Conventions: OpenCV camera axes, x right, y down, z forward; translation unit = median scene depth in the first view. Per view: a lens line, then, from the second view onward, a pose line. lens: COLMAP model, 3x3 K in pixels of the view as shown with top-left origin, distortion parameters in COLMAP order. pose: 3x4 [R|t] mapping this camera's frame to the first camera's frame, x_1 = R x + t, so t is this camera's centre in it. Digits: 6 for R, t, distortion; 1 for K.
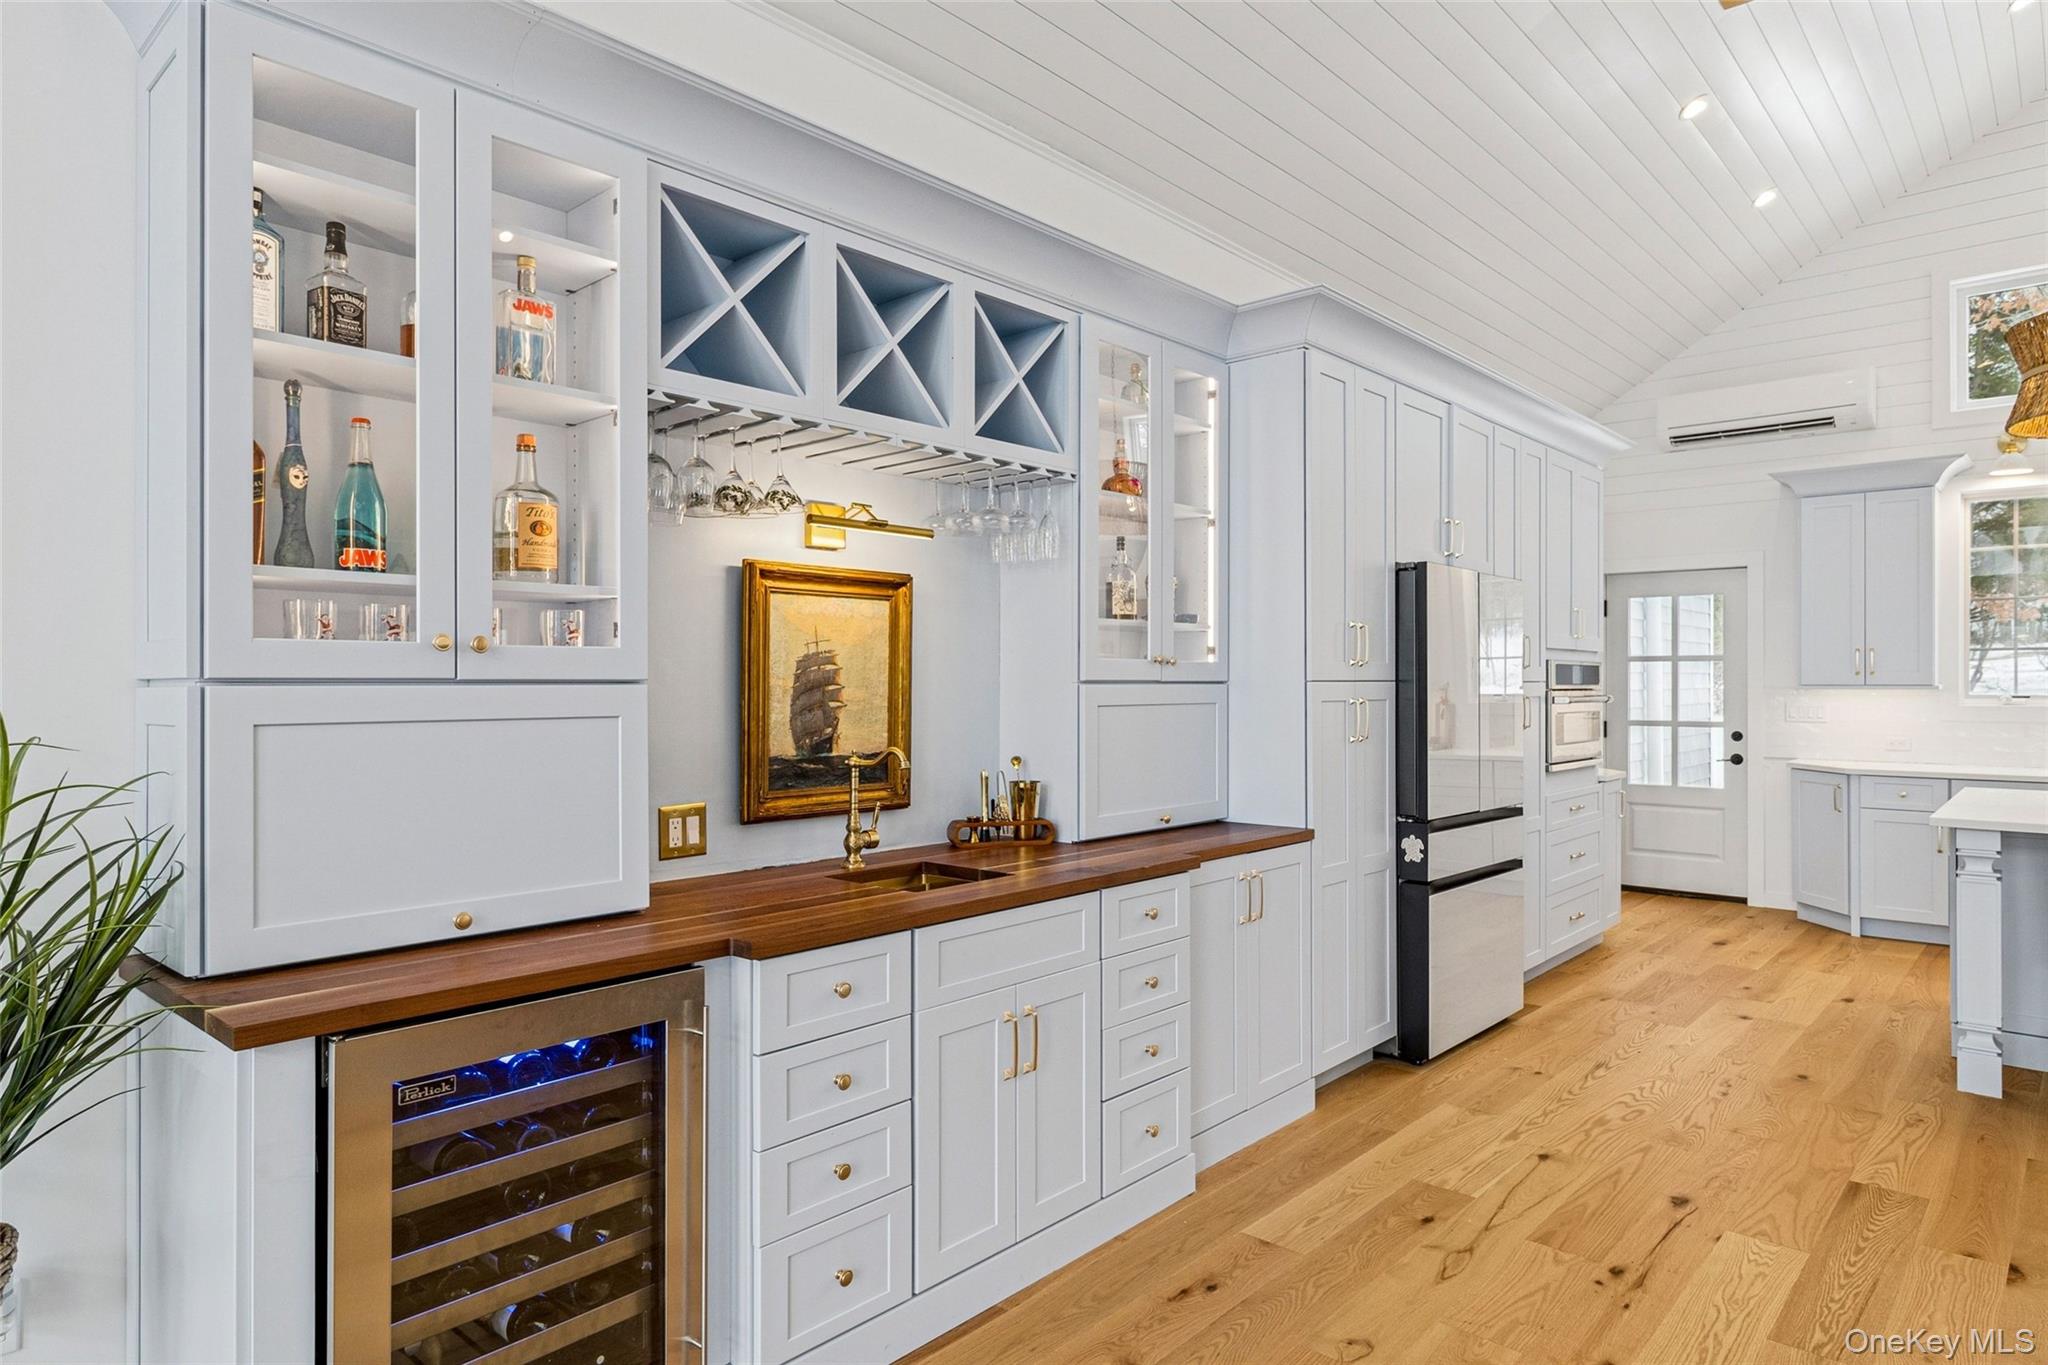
lens RADIAL K [[1187.7, 0, 1026.4], [0, 1187.7, 681.4], [0, 0, 1]] dist [-0.004494, 0.001675]
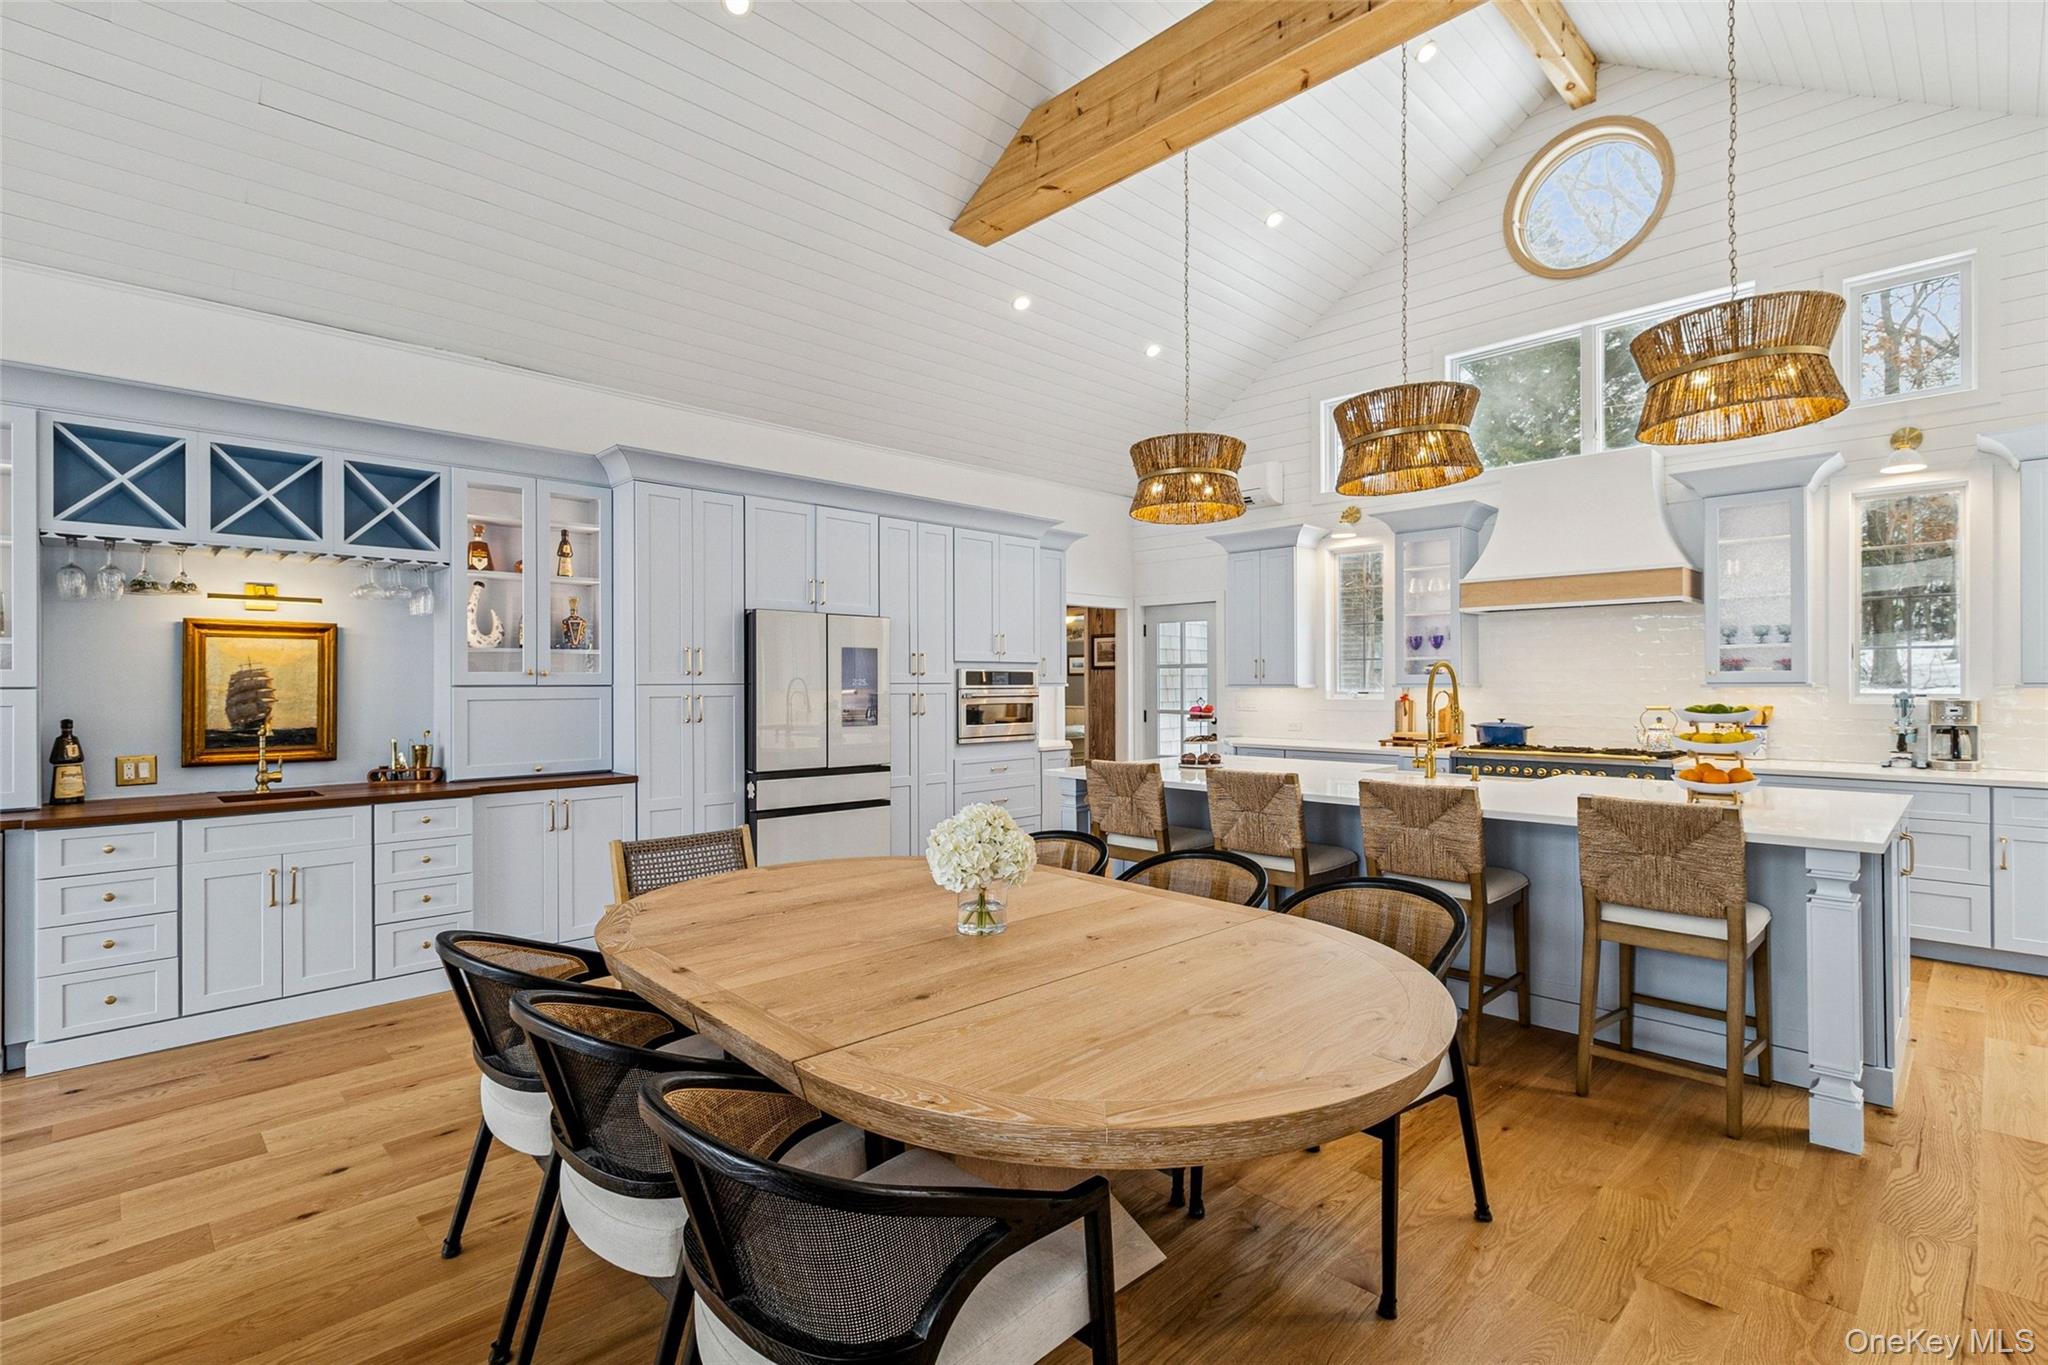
lens RADIAL K [[953.0, 0, 1031.5], [0, 953.0, 678.7], [0, 0, 1]] dist [0.002499, 0.000435]
pose [[0.998767, -0.003822, -0.049488, 1.004075], [0.003655, 0.999987, -0.003459, -0.002423], [0.049501, 0.003274, 0.998769, -0.331019]]
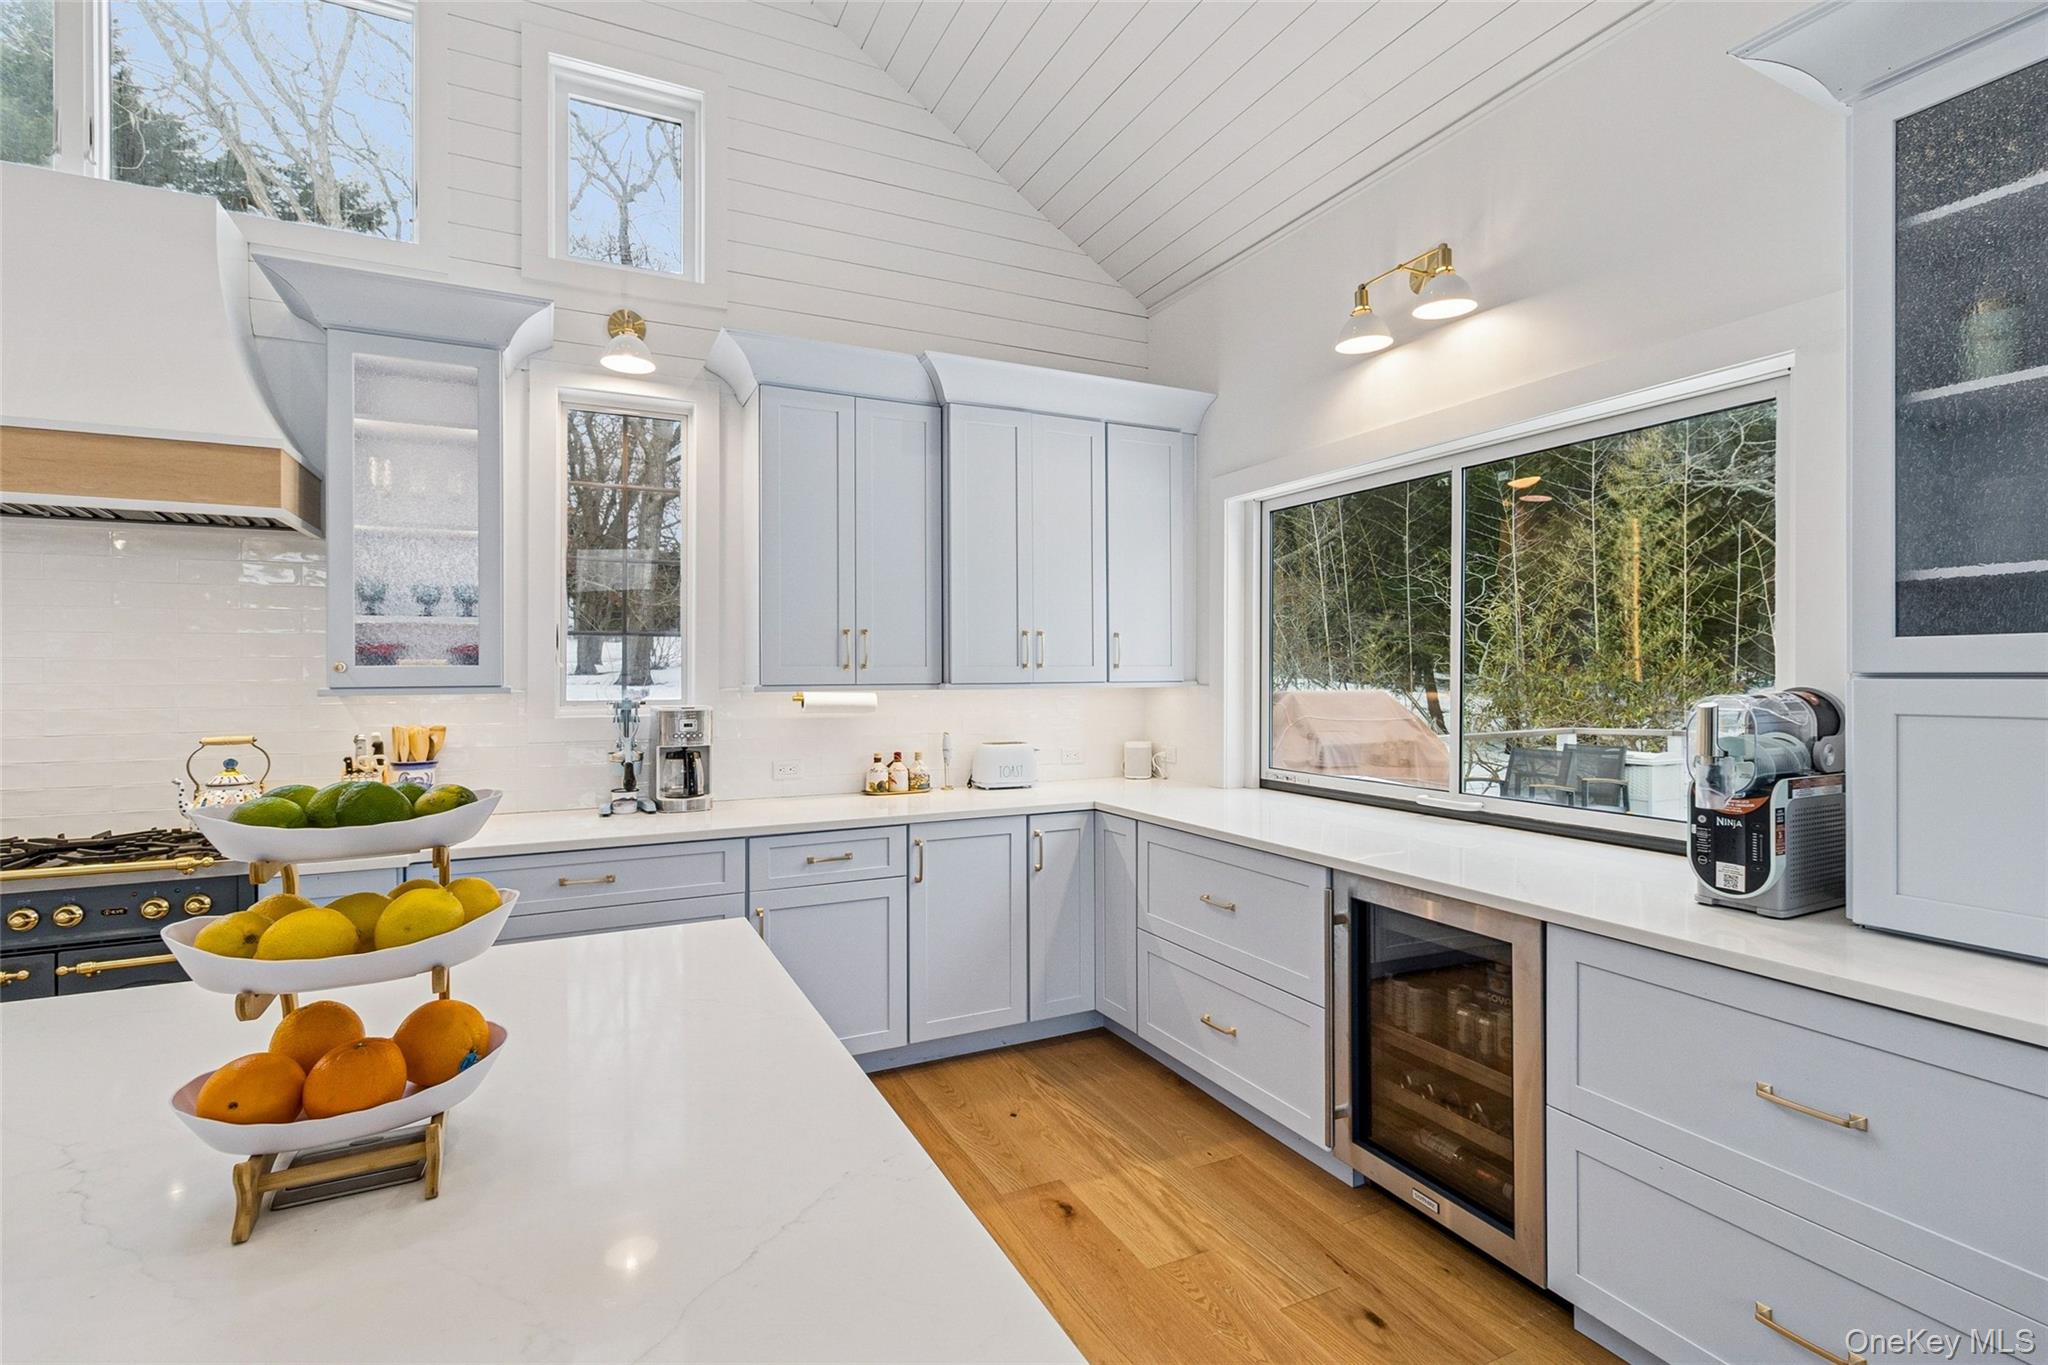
lens RADIAL K [[953.0, 0, 1021.8], [0, 953.0, 667.0], [0, 0, 1]] dist [0.002499, 0.000435]
pose [[0.366575, 0.004616, 0.930377, 1.544776], [0.004654, 0.999966, -0.006795, -0.006731], [-0.930377, 0.006821, 0.366541, 0.523462]]
